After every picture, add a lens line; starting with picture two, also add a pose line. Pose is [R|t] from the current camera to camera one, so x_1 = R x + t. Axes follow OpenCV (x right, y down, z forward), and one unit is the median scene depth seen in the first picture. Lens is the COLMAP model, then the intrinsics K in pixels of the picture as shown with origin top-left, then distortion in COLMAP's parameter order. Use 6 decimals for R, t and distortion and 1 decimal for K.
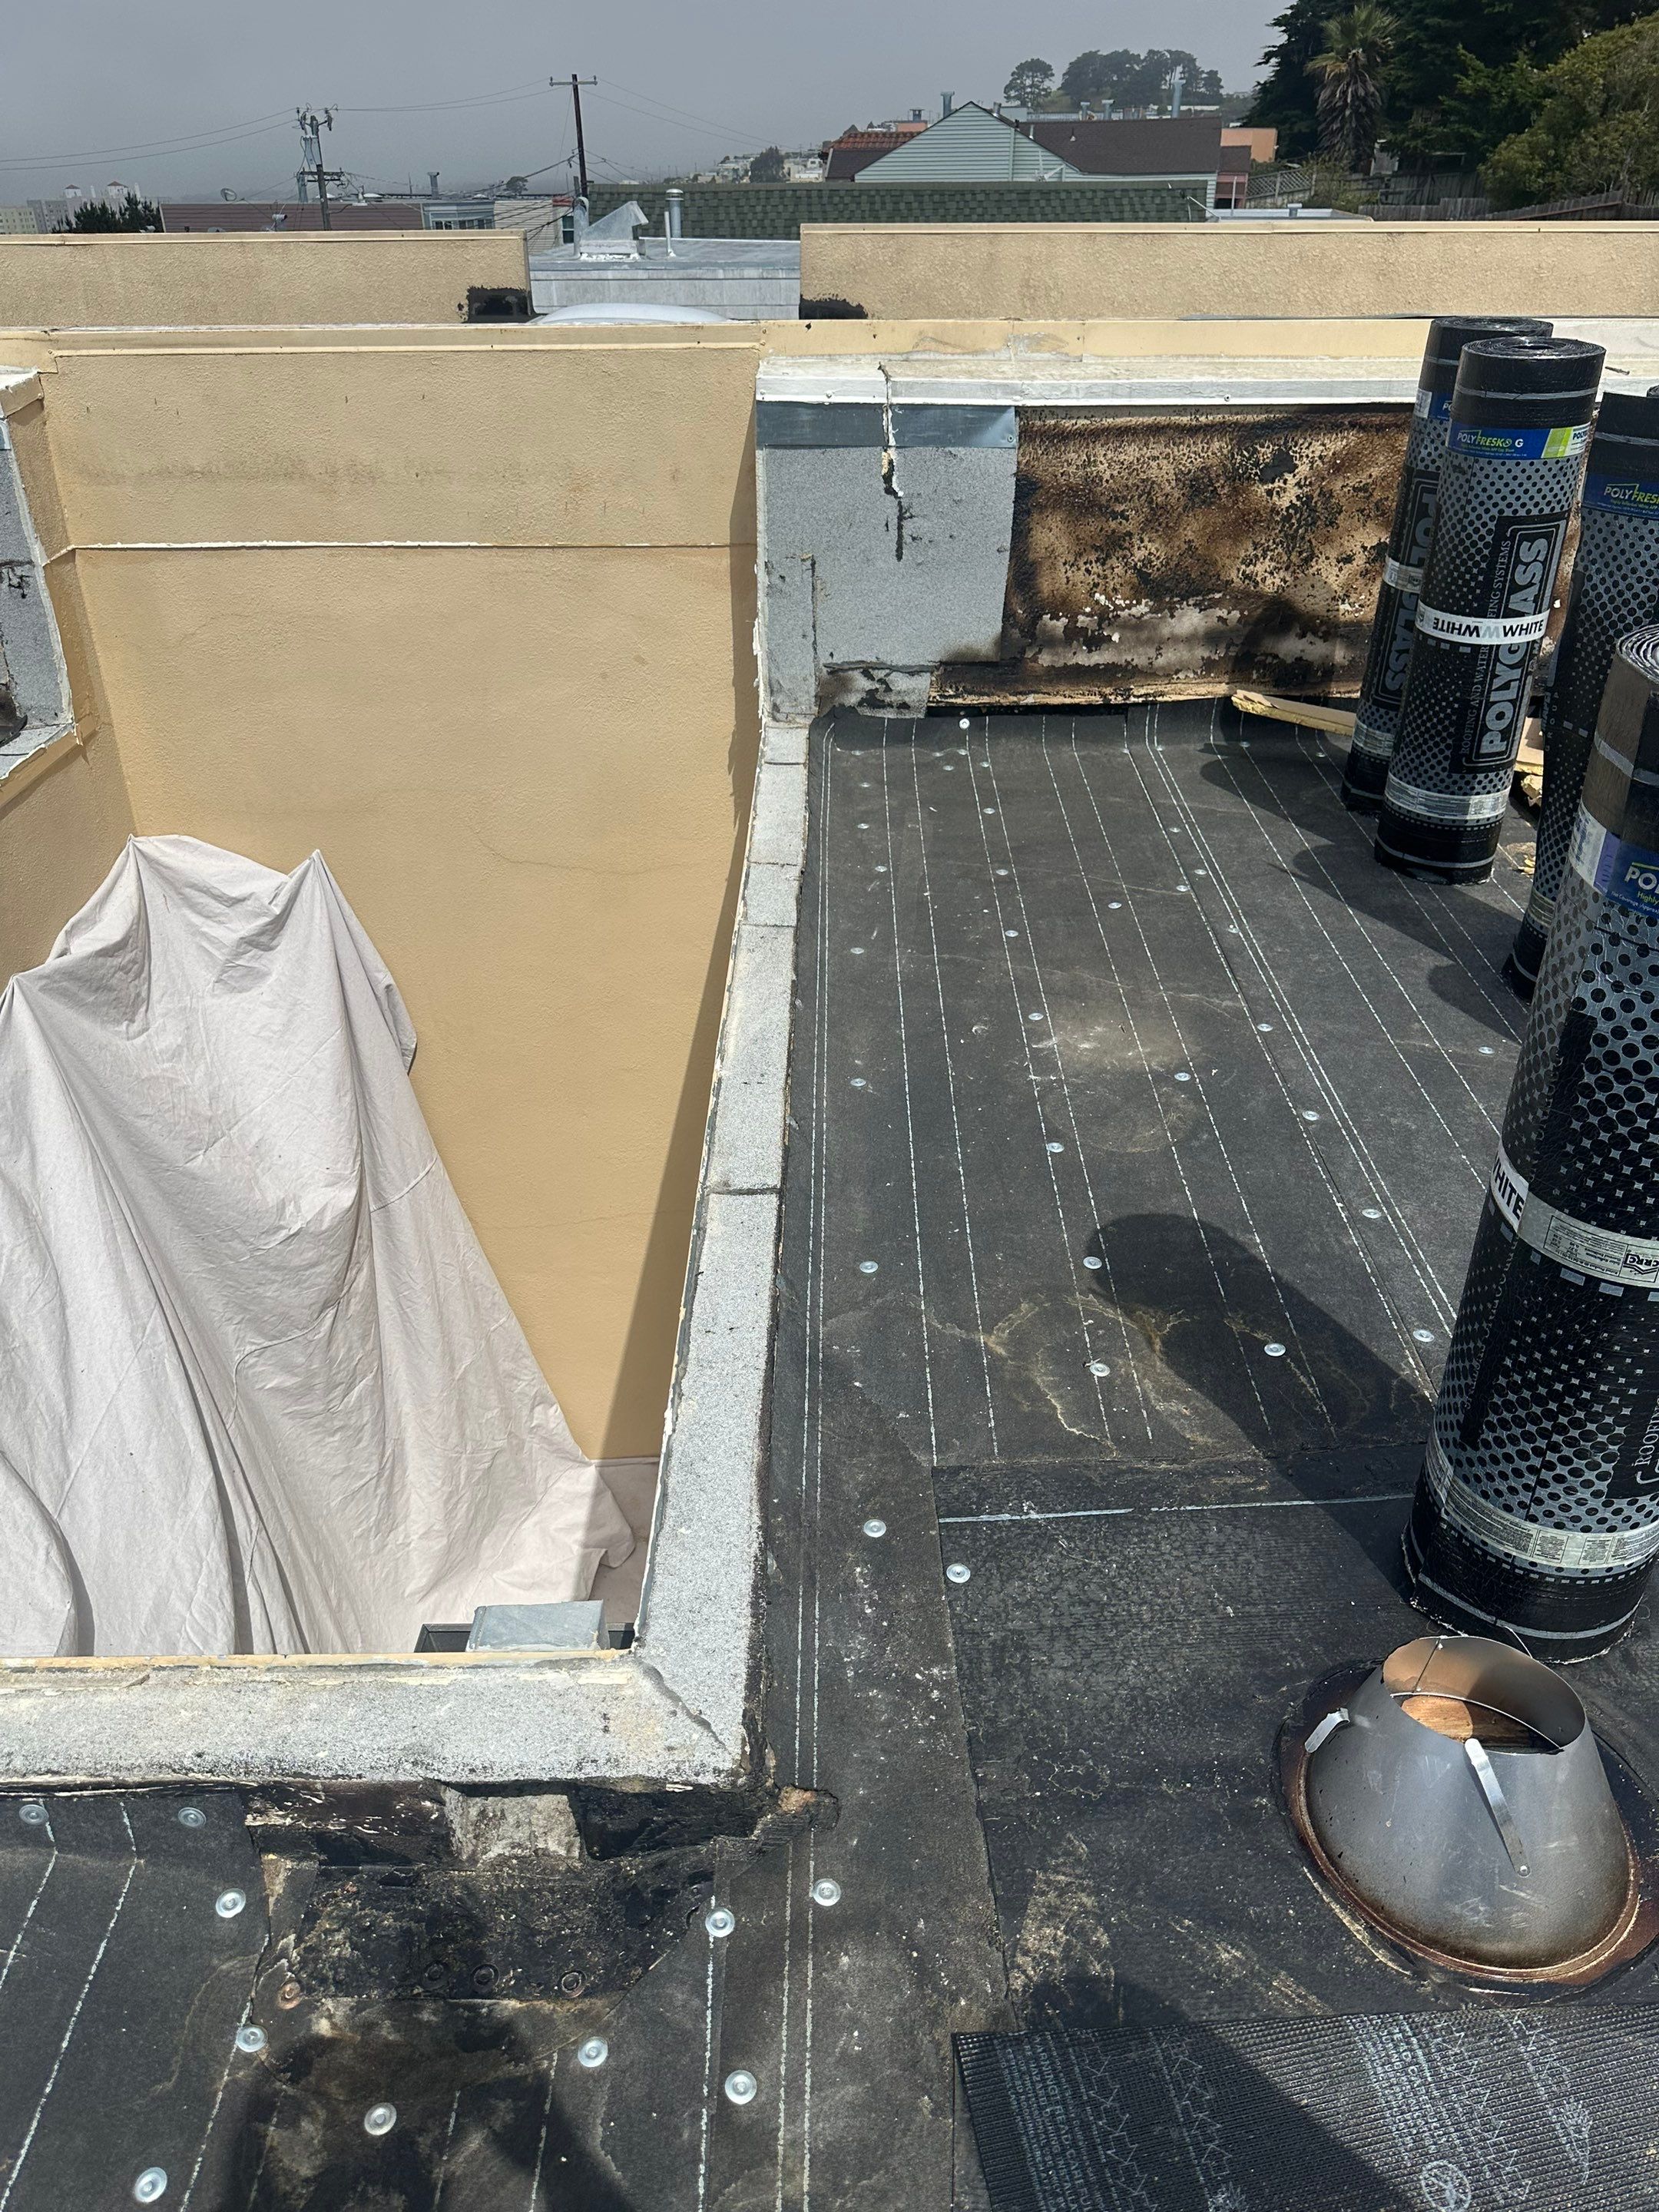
lens RADIAL K [[1565.4, 0, 820.0], [0, 1565.4, 1125.9], [0, 0, 1]] dist [0.029722, -0.036069]
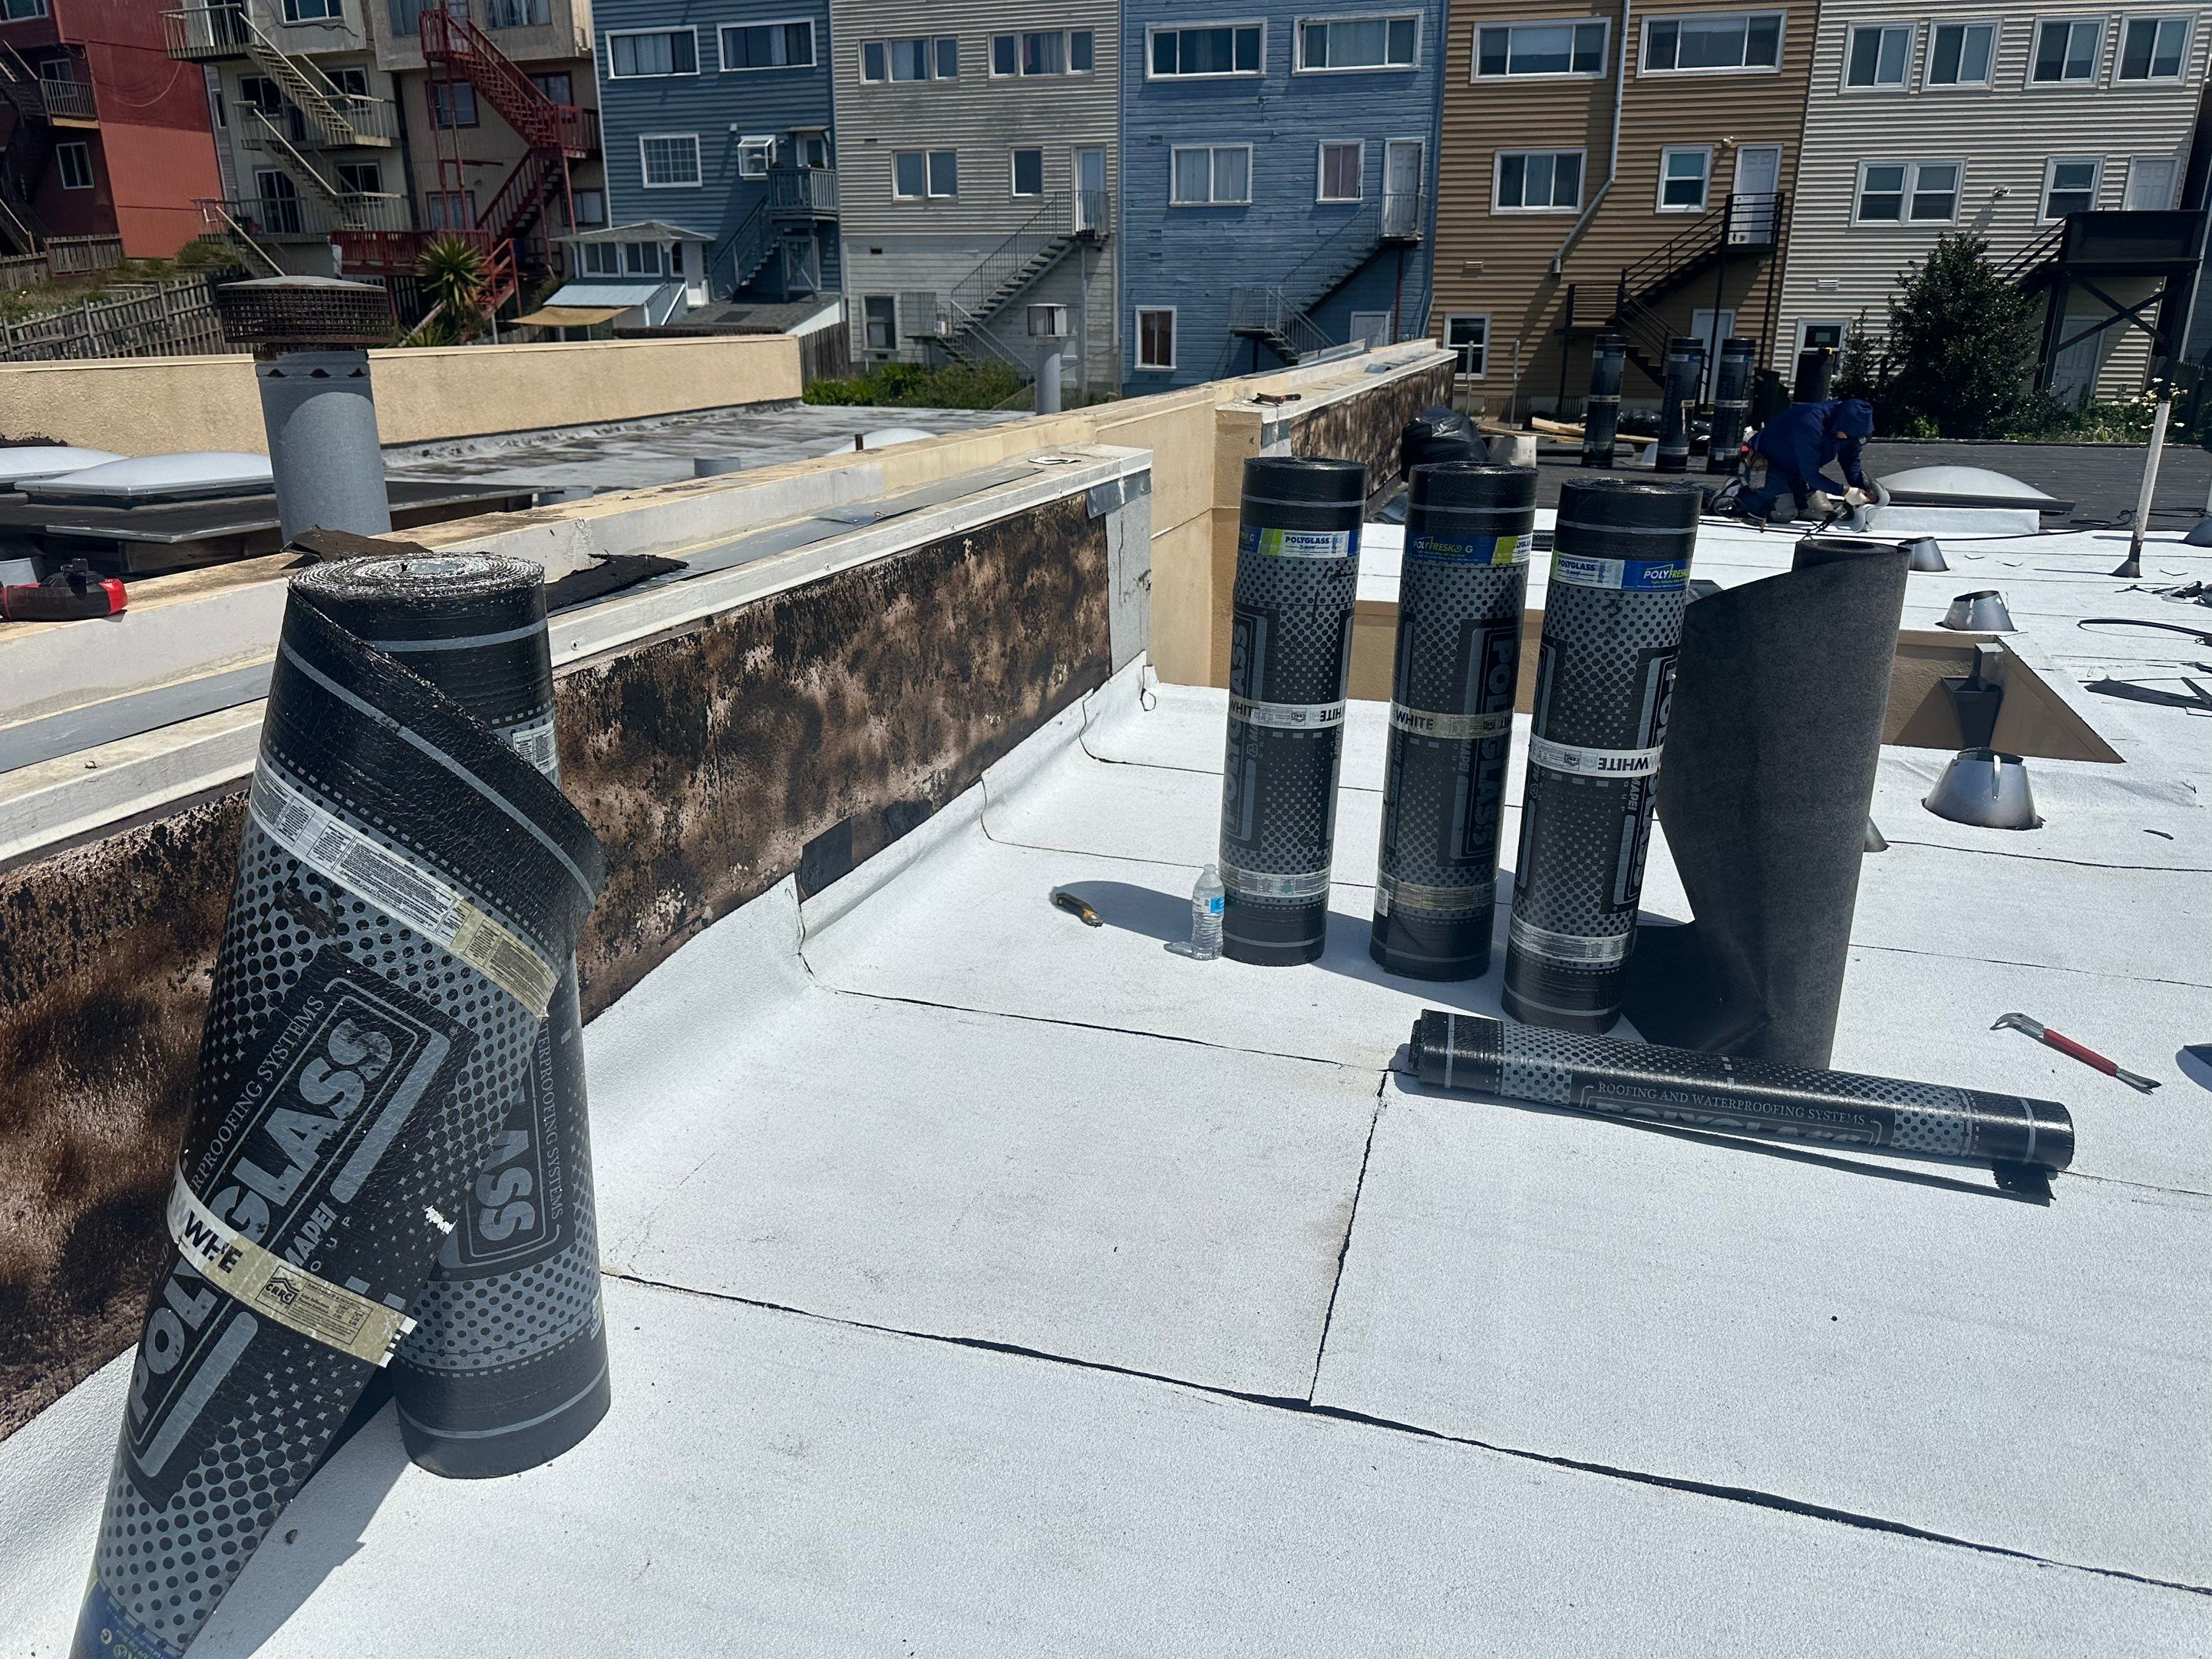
lens RADIAL K [[1565.2, 0, 1124.9], [0, 1565.2, 843.5], [0, 0, 1]] dist [0.029722, -0.036069]
pose [[0.278386, -0.305725, 0.910513, -1.741970], [0.497994, 0.856553, 0.135347, -0.334643], [-0.821281, 0.415751, 0.390702, 0.564894]]
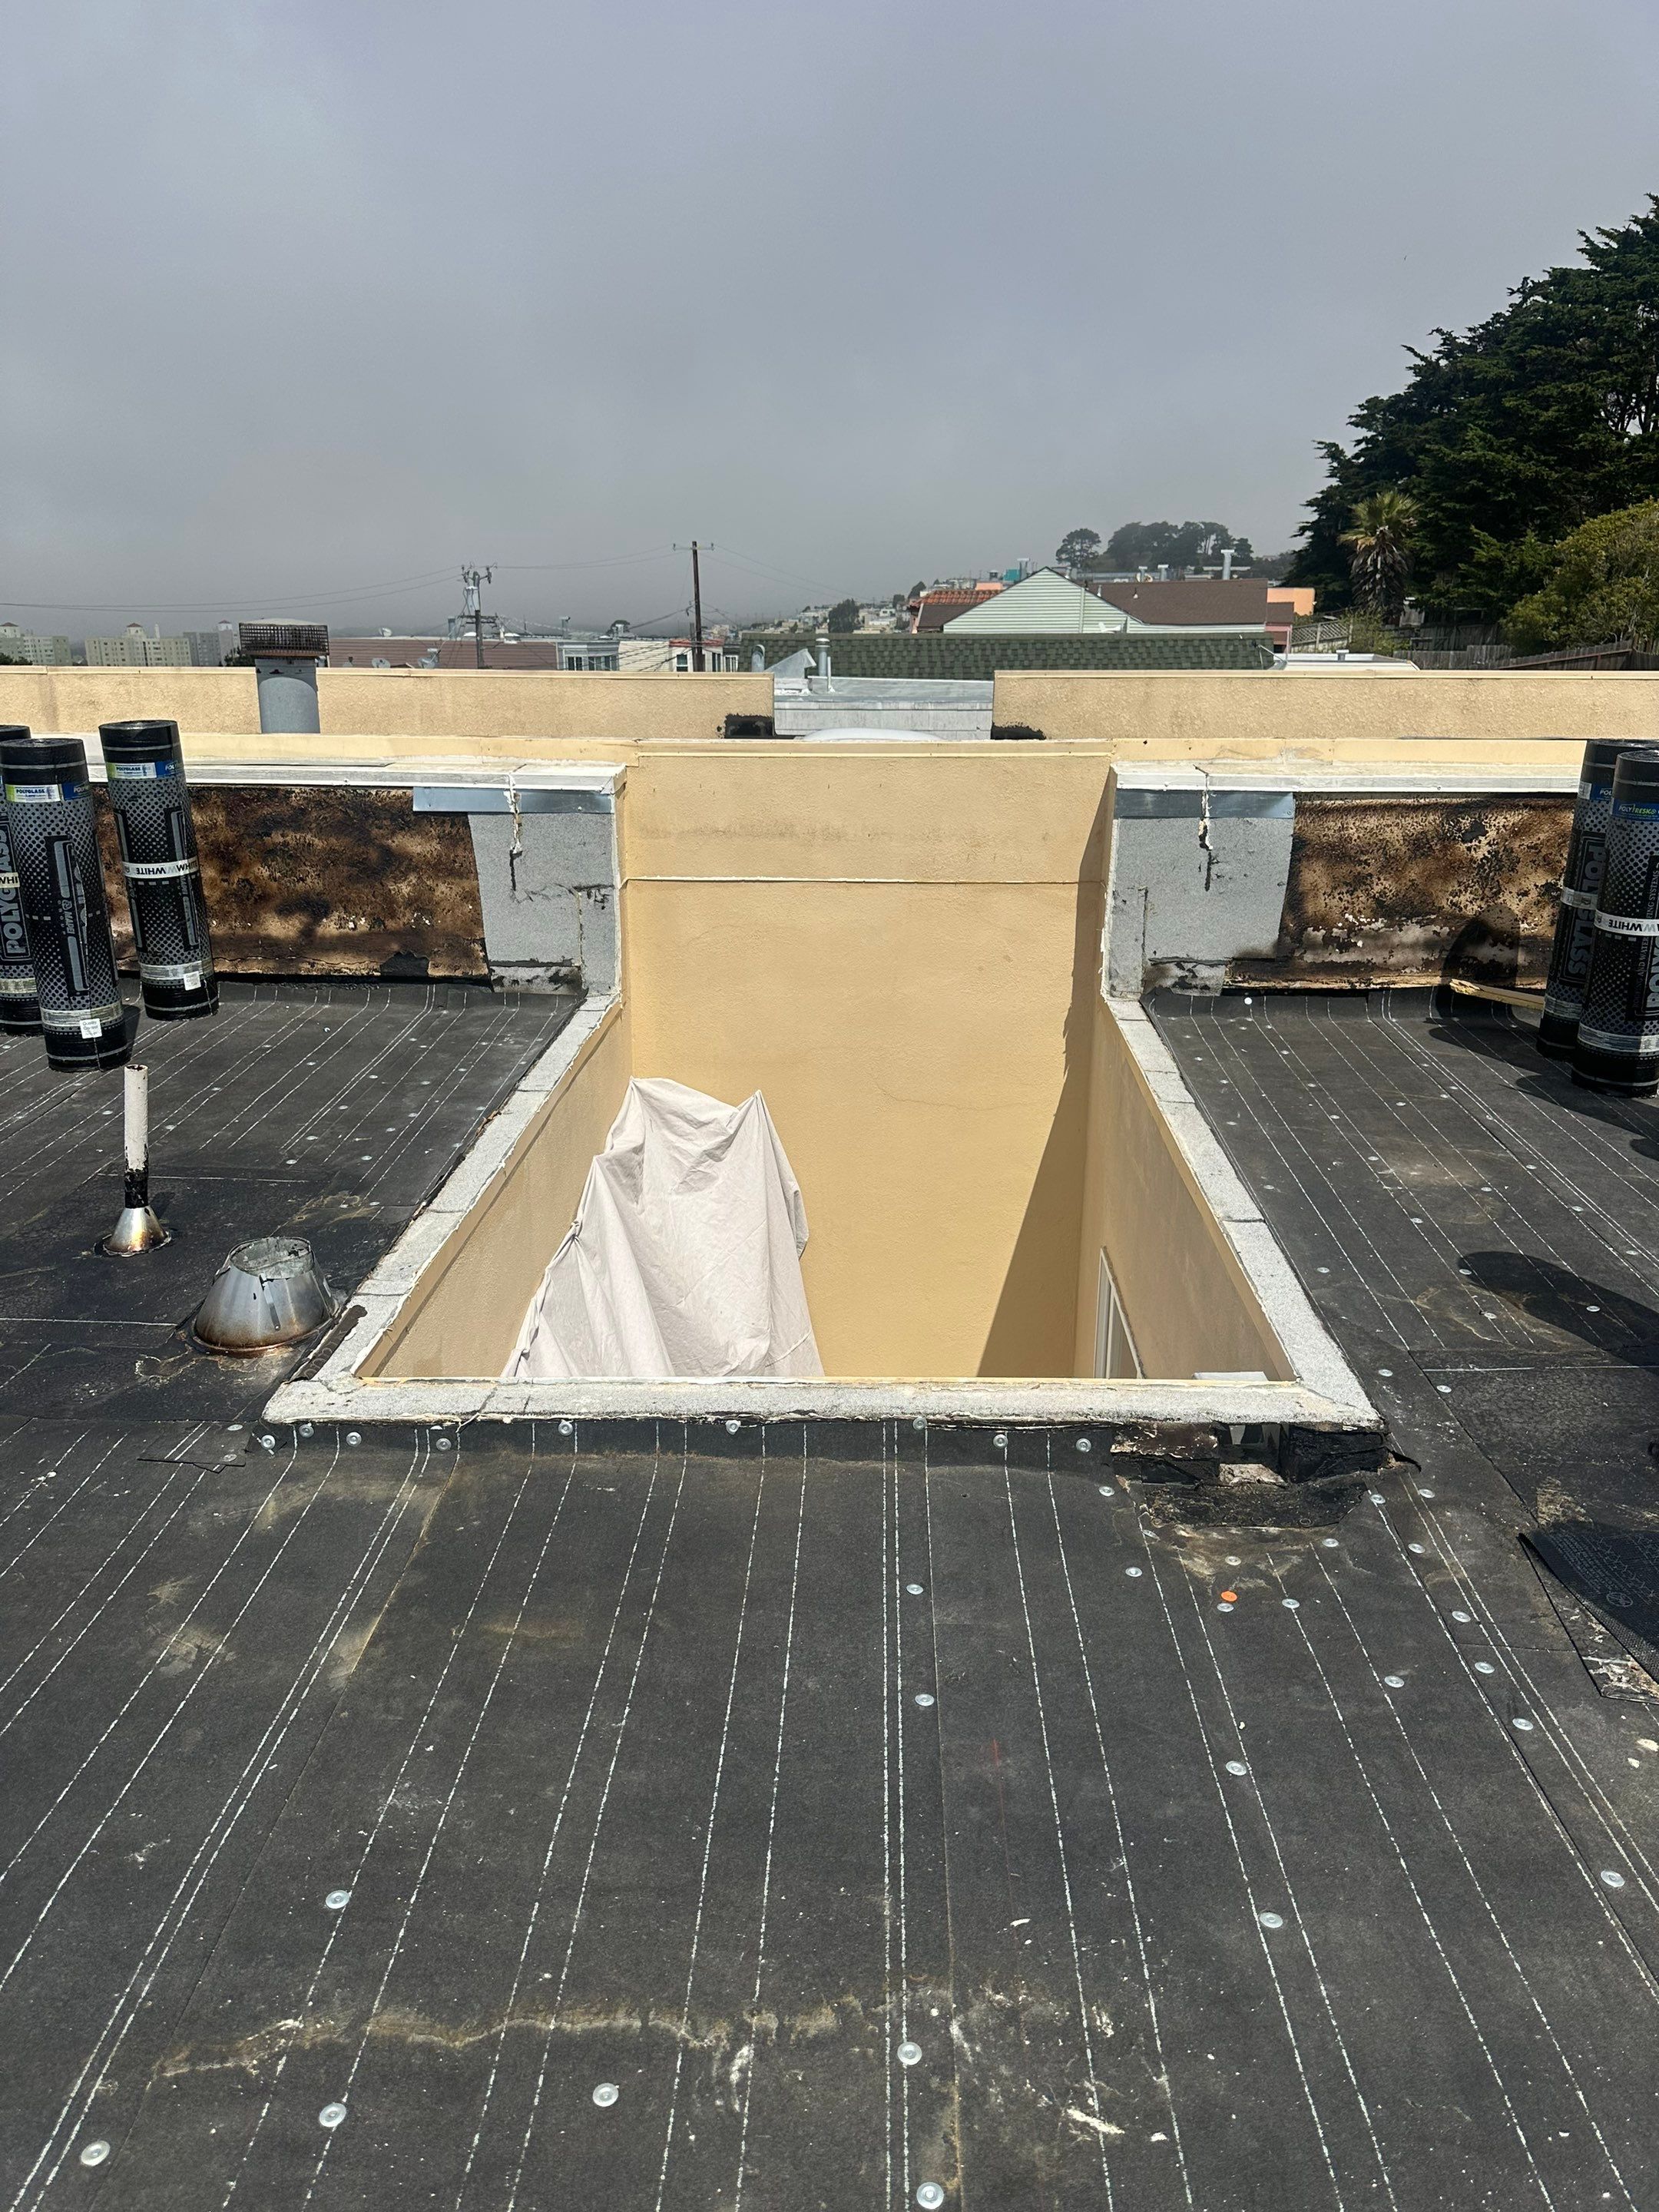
lens RADIAL K [[1565.4, 0, 835.1], [0, 1565.4, 1131.2], [0, 0, 1]] dist [0.029722, -0.036069]
pose [[0.999439, 0.018424, -0.027952, -0.238272], [-0.024278, 0.973766, -0.226254, 0.182307], [0.023050, 0.226806, 0.973667, -0.345696]]
